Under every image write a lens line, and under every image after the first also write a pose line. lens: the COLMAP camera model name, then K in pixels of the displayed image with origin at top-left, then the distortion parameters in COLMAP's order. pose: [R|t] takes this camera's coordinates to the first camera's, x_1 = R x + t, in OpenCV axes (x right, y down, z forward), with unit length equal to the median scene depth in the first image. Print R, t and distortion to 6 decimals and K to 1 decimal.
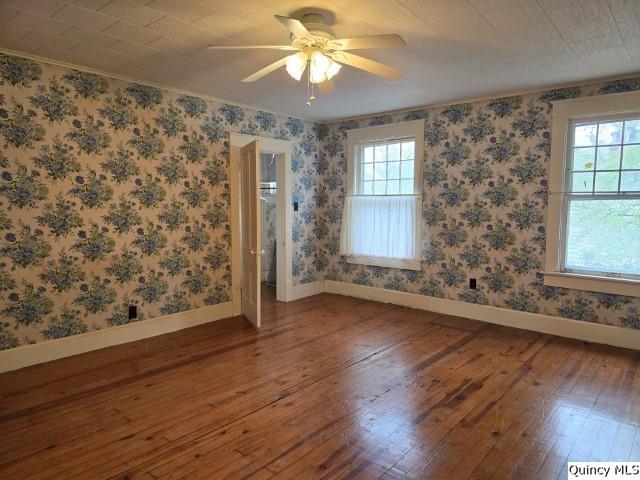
lens RADIAL K [[434.7, 0, 321.4], [0, 434.7, 243.7], [0, 0, 1]] dist [0.037245, -0.017526]
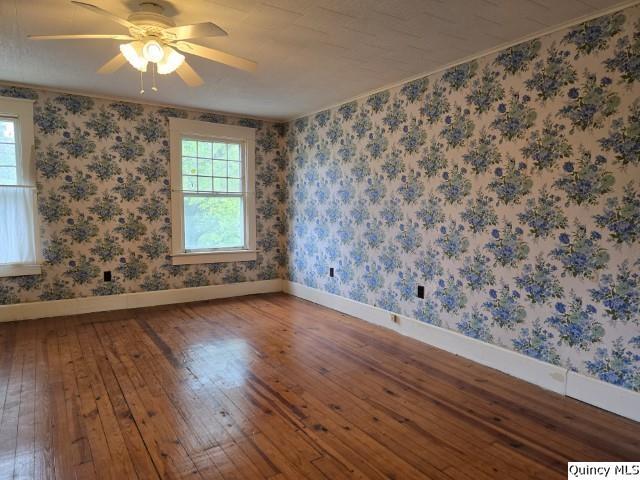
lens RADIAL K [[434.7, 0, 322.6], [0, 434.7, 242.6], [0, 0, 1]] dist [0.037245, -0.017526]
pose [[0.257673, -0.080829, 0.962845, -0.544847], [0.083324, 0.994641, 0.061199, -0.008442], [-0.962633, 0.064459, 0.263027, 0.256964]]
